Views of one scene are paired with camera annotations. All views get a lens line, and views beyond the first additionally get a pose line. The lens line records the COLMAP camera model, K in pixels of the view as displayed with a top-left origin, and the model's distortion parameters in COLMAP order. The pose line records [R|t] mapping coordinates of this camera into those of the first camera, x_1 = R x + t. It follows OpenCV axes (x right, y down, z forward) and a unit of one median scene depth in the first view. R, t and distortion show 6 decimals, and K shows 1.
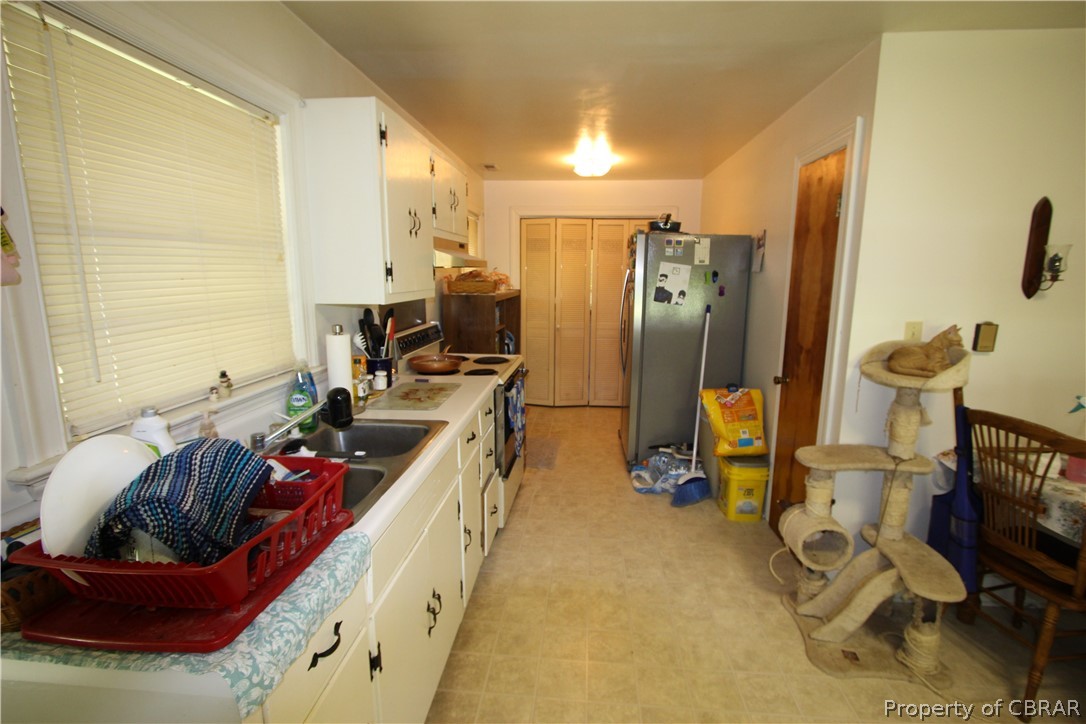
lens RADIAL K [[502.8, 0, 553.9], [0, 502.8, 361.5], [0, 0, 1]] dist [-0.018356, 0.002783]
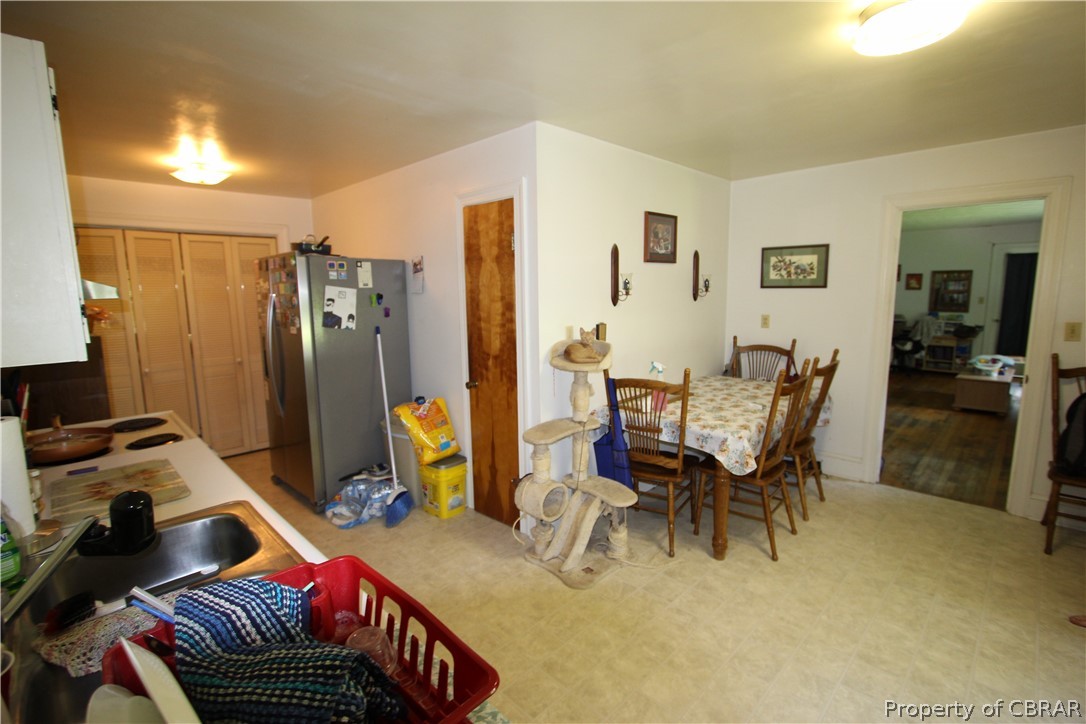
lens RADIAL K [[502.8, 0, 546.9], [0, 502.8, 362.6], [0, 0, 1]] dist [-0.018356, 0.002783]
pose [[0.646075, -0.128664, 0.752352, -0.292194], [0.152536, 0.987571, 0.037901, -0.029483], [-0.747877, 0.090274, 0.657670, 0.080323]]
